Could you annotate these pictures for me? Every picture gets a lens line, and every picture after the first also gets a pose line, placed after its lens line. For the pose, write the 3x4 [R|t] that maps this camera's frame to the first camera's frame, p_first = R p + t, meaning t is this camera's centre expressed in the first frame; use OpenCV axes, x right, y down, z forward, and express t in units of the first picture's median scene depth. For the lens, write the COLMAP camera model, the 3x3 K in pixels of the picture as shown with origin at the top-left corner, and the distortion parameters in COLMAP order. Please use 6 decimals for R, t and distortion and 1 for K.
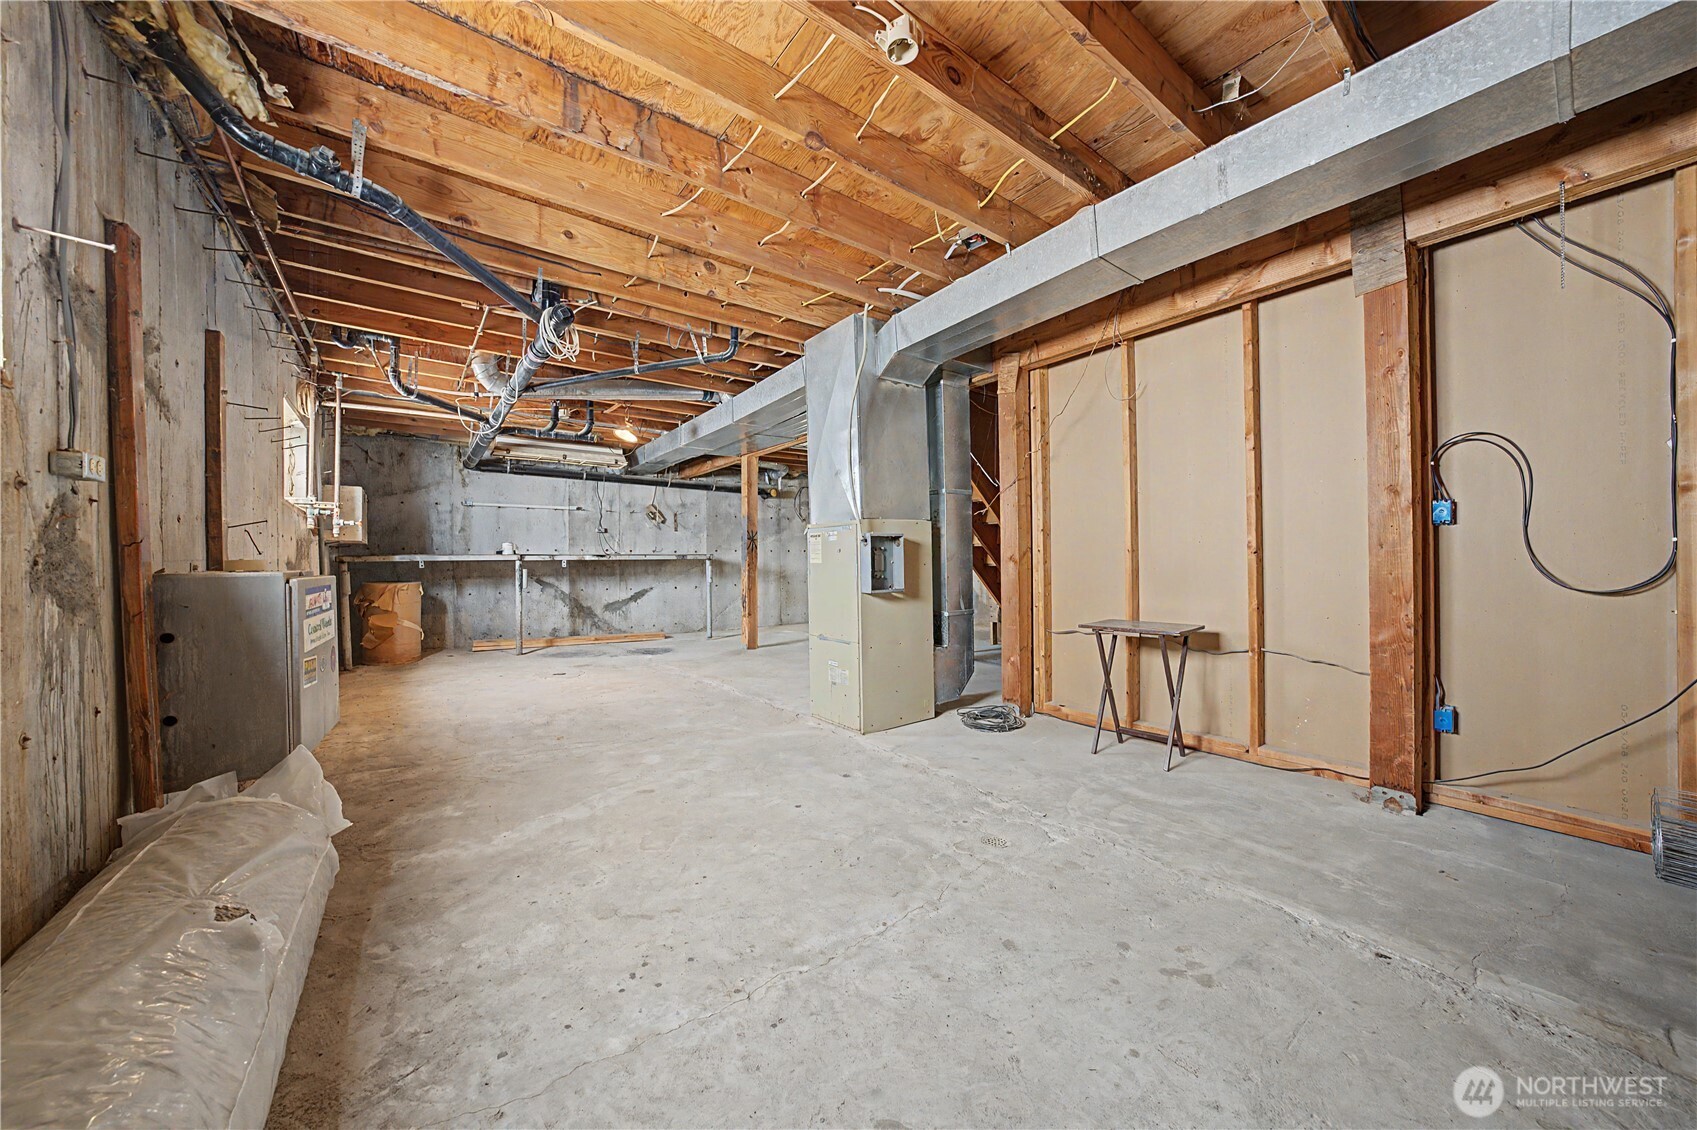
lens RADIAL K [[581.4, 0, 853.7], [0, 581.4, 558.8], [0, 0, 1]] dist [-0.011296, 0.000868]
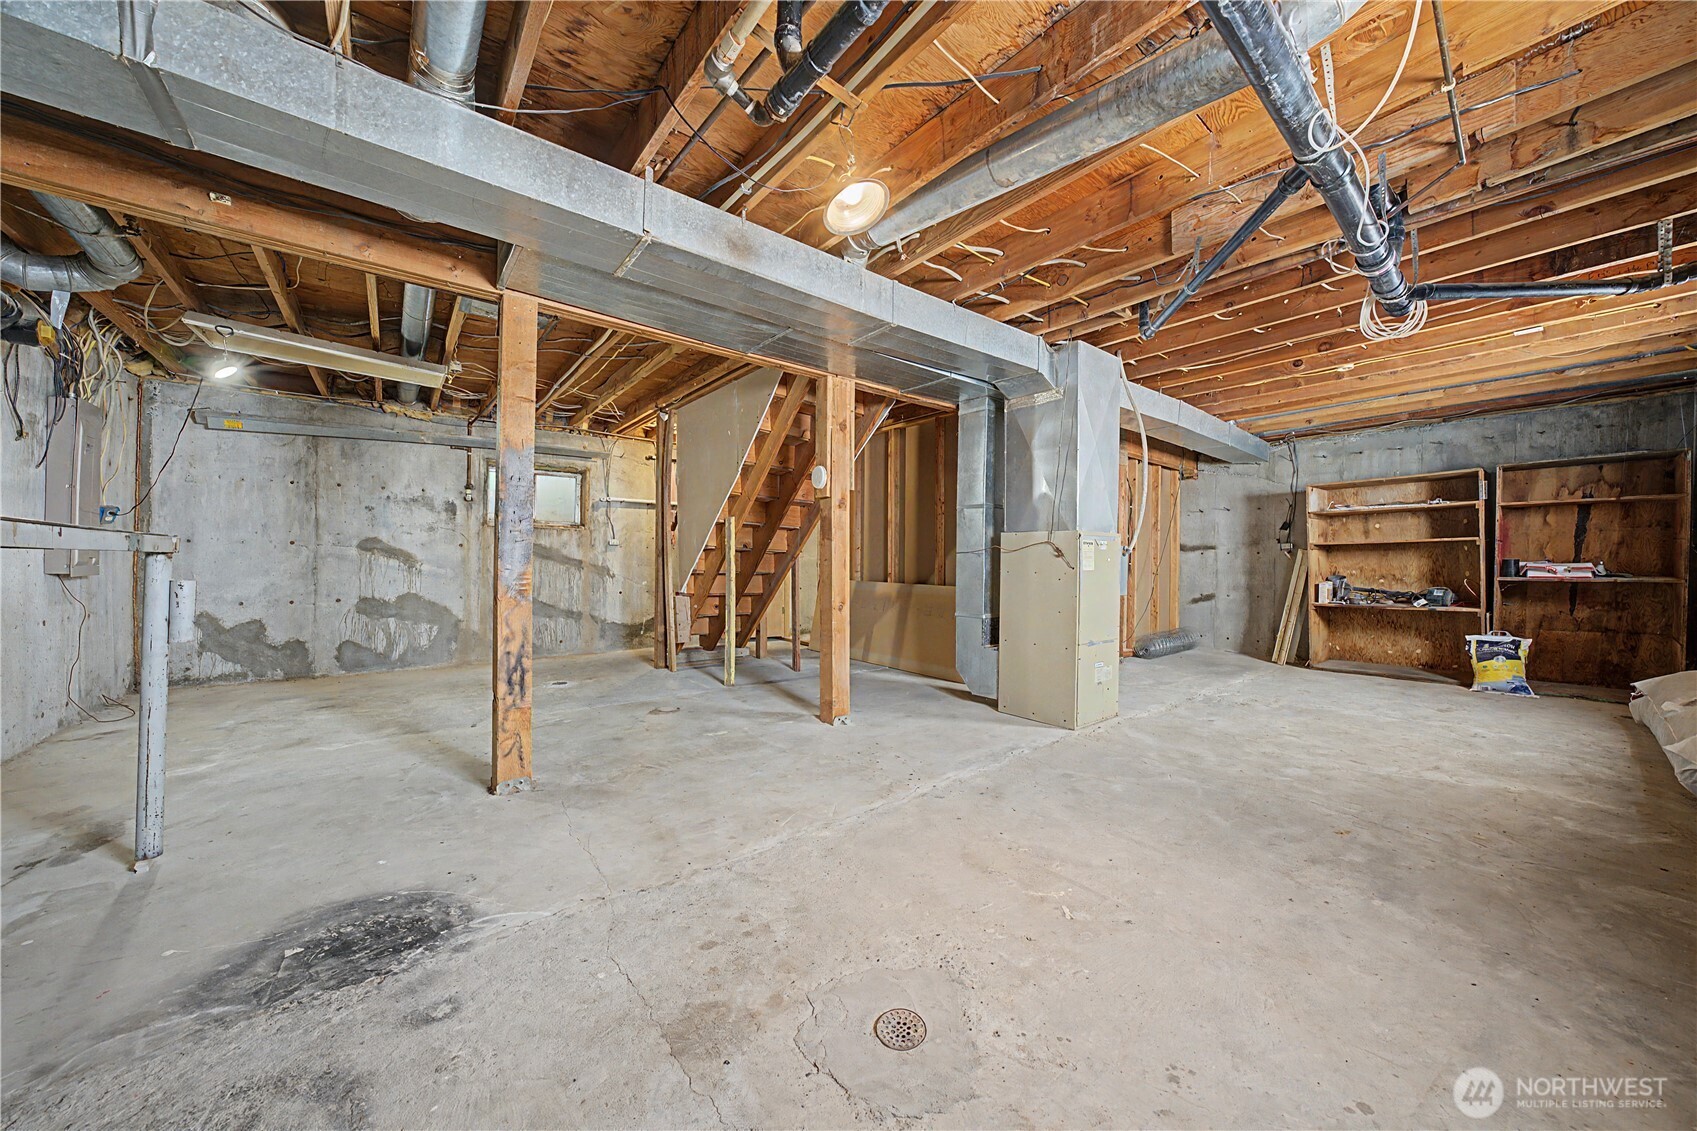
lens RADIAL K [[581.4, 0, 853.3], [0, 581.4, 568.5], [0, 0, 1]] dist [-0.011296, 0.000868]
pose [[-0.030555, 0.008344, 0.999498, -1.171474], [0.000090, 0.999965, -0.008345, 0.014432], [-0.999533, -0.000165, -0.030554, 1.607170]]
